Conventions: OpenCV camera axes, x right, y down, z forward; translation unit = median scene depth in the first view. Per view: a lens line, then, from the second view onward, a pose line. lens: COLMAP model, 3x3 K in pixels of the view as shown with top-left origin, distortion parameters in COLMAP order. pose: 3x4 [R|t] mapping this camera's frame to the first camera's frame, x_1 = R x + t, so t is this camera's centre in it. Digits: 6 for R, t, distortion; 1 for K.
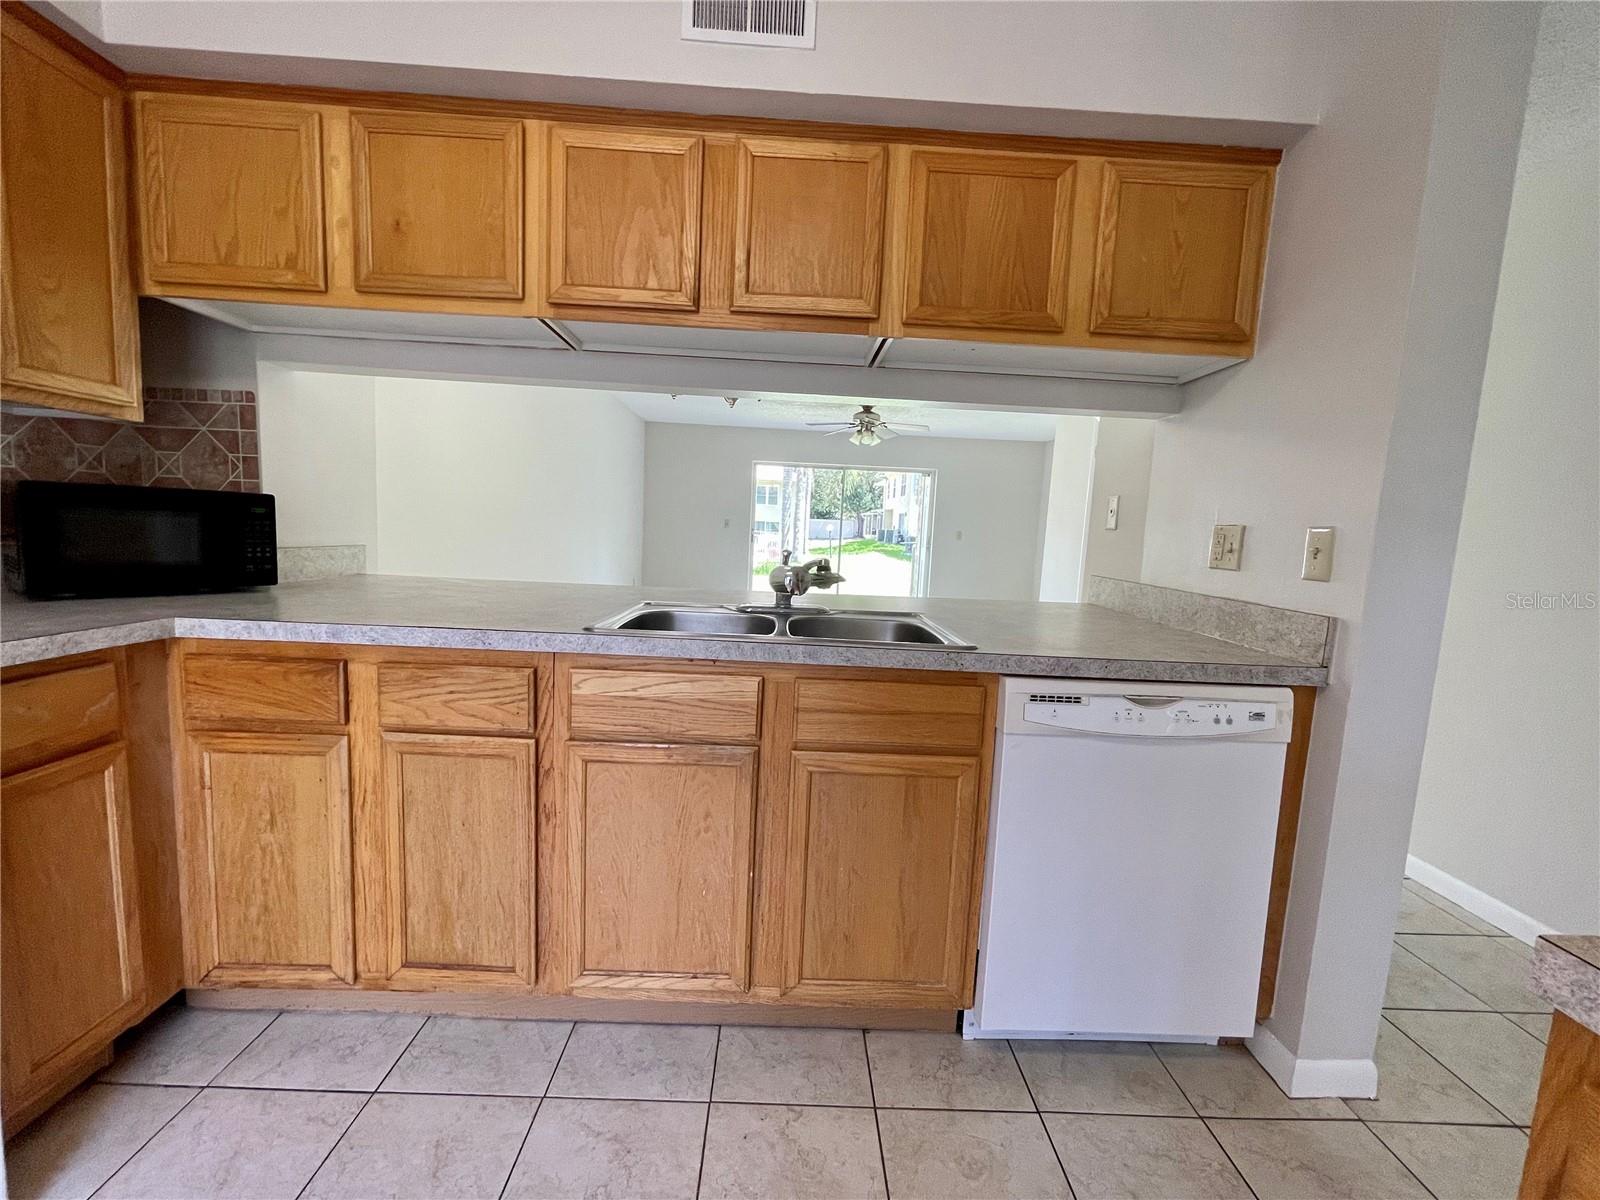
lens RADIAL K [[646.3, 0, 797.5], [0, 646.3, 596.5], [0, 0, 1]] dist [-0.002041, -0.000029]
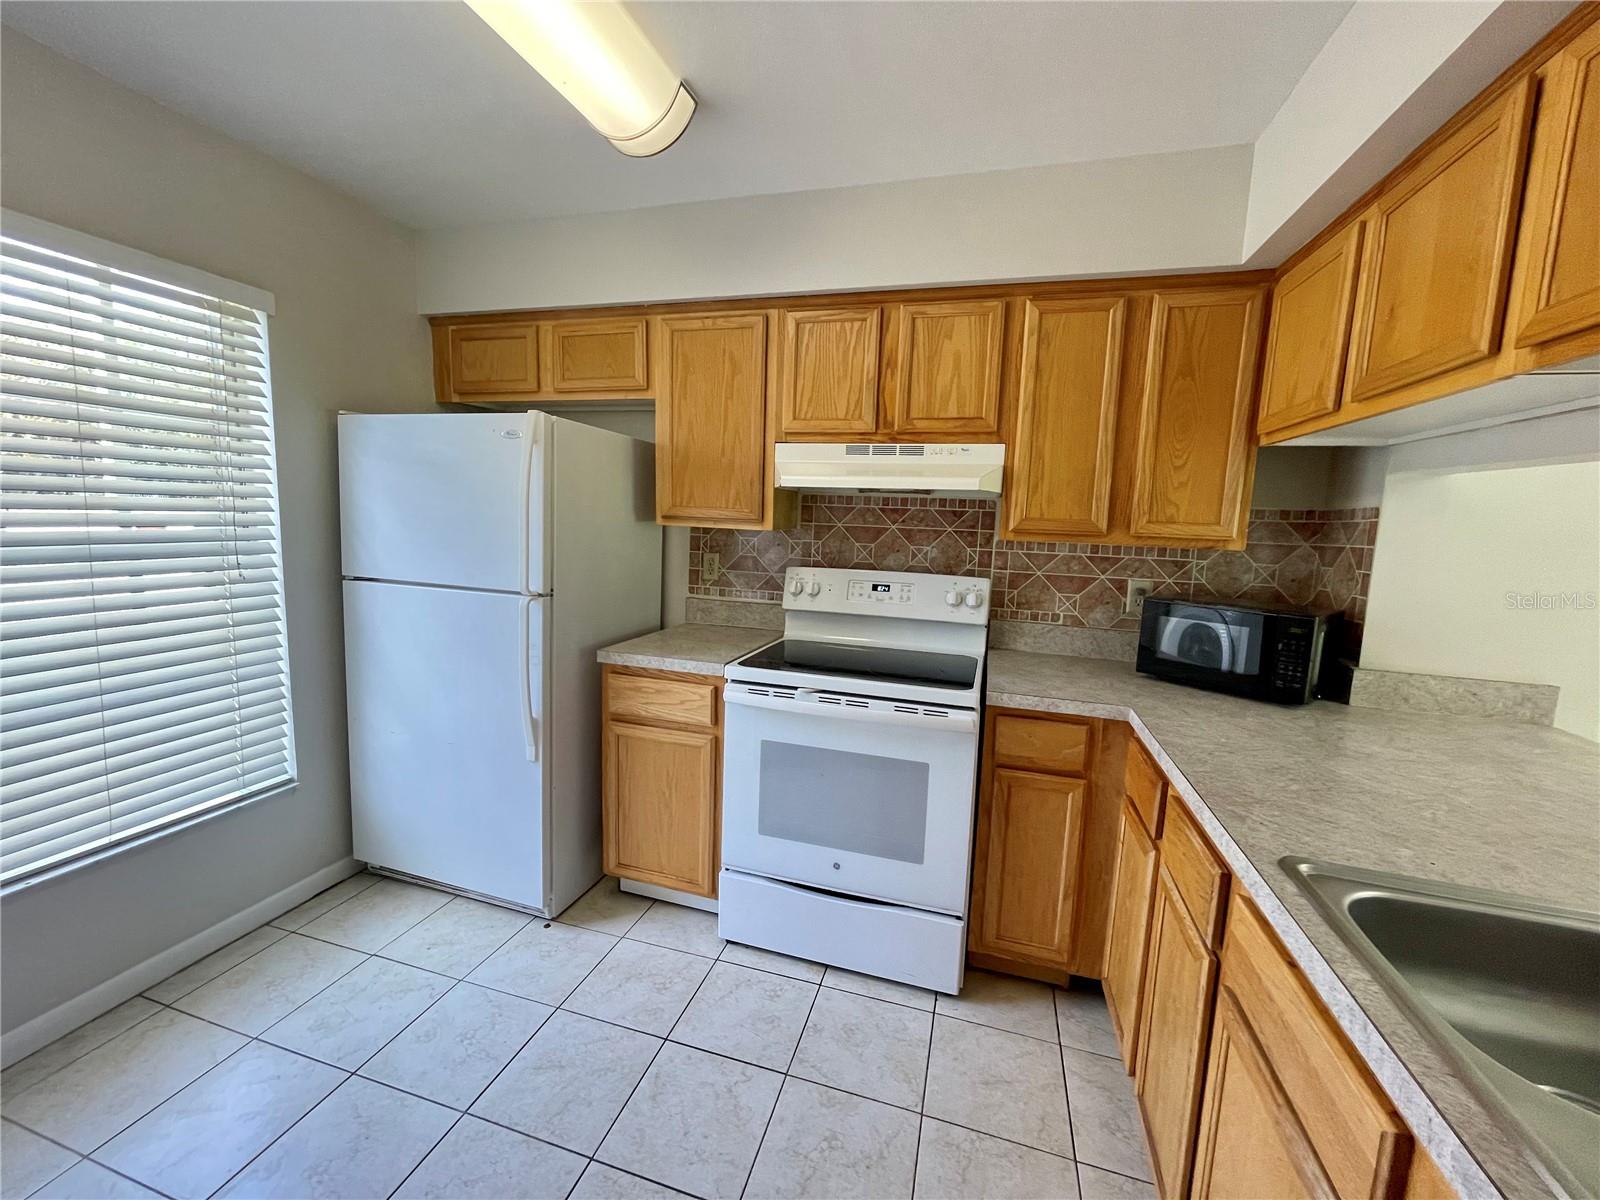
lens RADIAL K [[646.3, 0, 795.7], [0, 646.3, 598.1], [0, 0, 1]] dist [-0.002041, -0.000029]
pose [[-0.298684, 0.060634, -0.952424, 0.393306], [-0.153155, 0.982000, 0.110547, -0.185595], [0.941983, 0.178887, -0.284022, 0.561563]]
